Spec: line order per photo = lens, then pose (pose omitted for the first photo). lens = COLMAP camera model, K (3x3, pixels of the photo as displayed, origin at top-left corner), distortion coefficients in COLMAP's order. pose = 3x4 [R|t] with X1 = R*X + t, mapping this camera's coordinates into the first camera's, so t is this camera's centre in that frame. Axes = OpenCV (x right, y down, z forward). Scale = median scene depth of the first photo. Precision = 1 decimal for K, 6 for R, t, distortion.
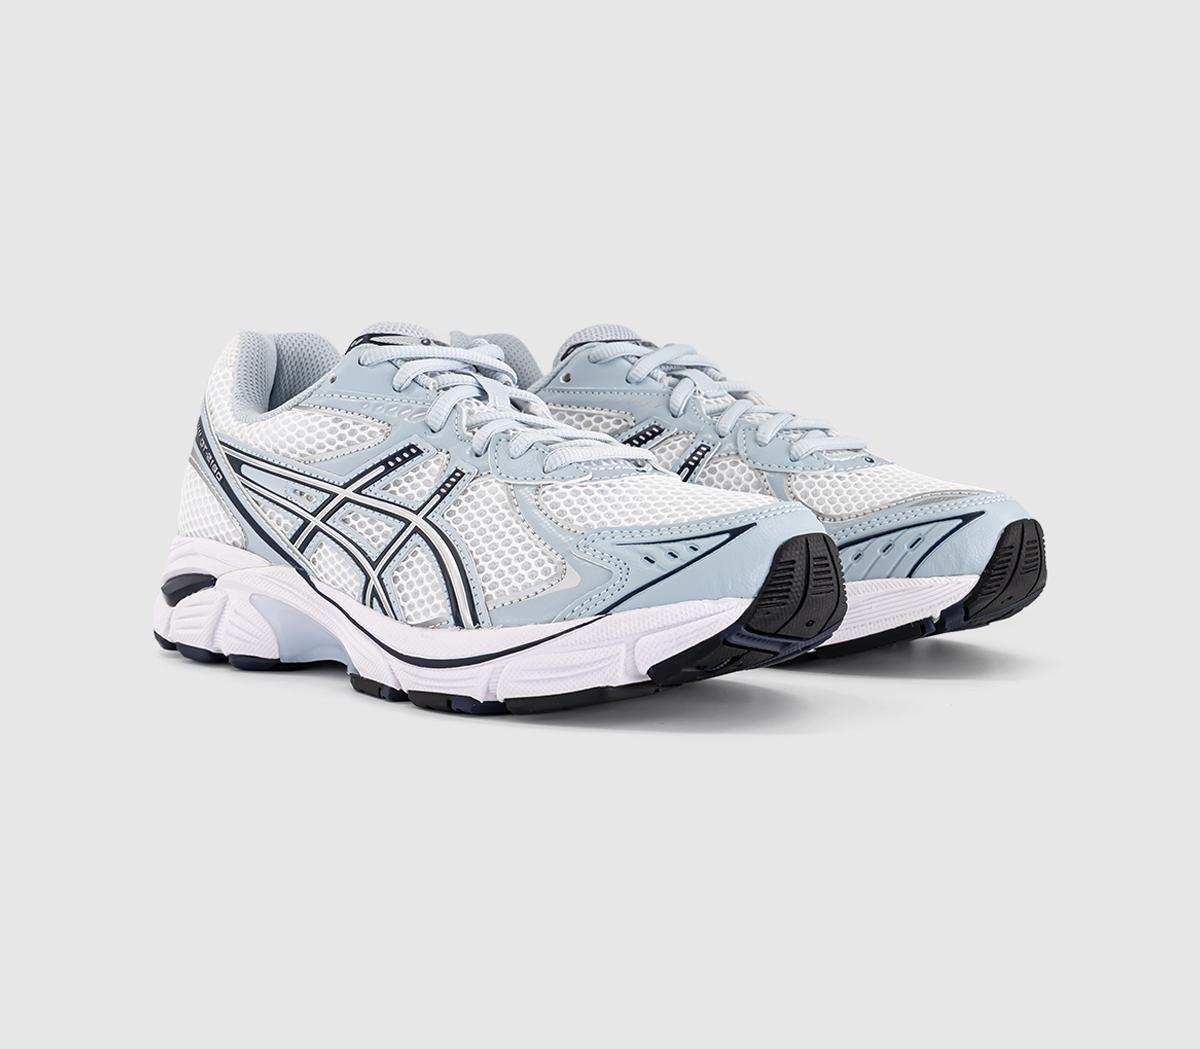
lens RADIAL K [[2248.4, 0, 597.6], [0, 2248.4, 421.7], [0, 0, 1]] dist [0.017125, -0.064426]
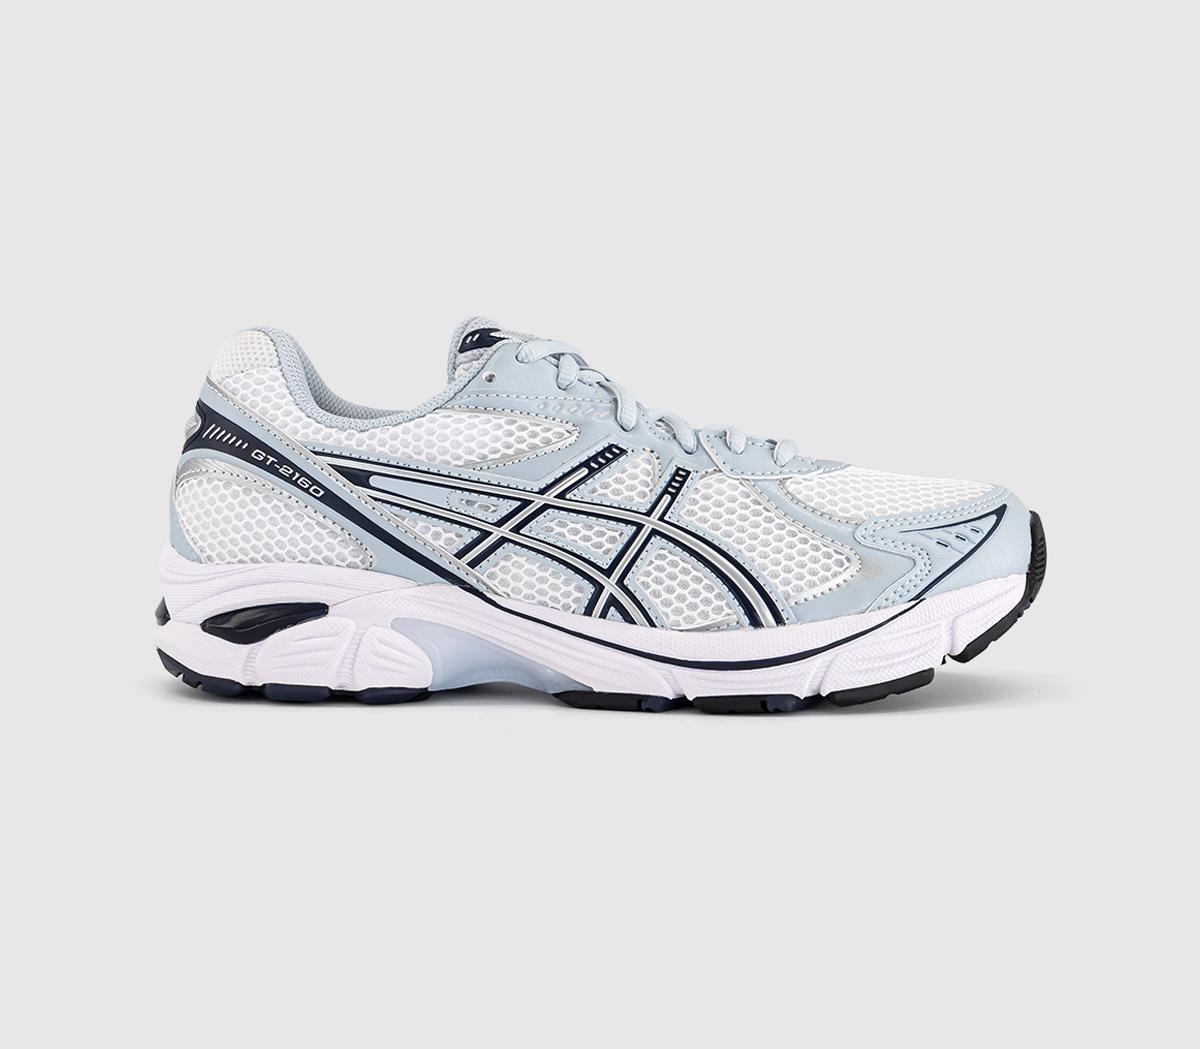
lens RADIAL K [[2248.4, 0, 597.6], [0, 2248.4, 421.7], [0, 0, 1]] dist [0.017125, -0.064426]
pose [[0.781803, -0.028734, 0.622863, -0.681639], [0.028960, 0.999533, 0.009760, -0.008982], [-0.622853, 0.010408, 0.782270, 0.258381]]
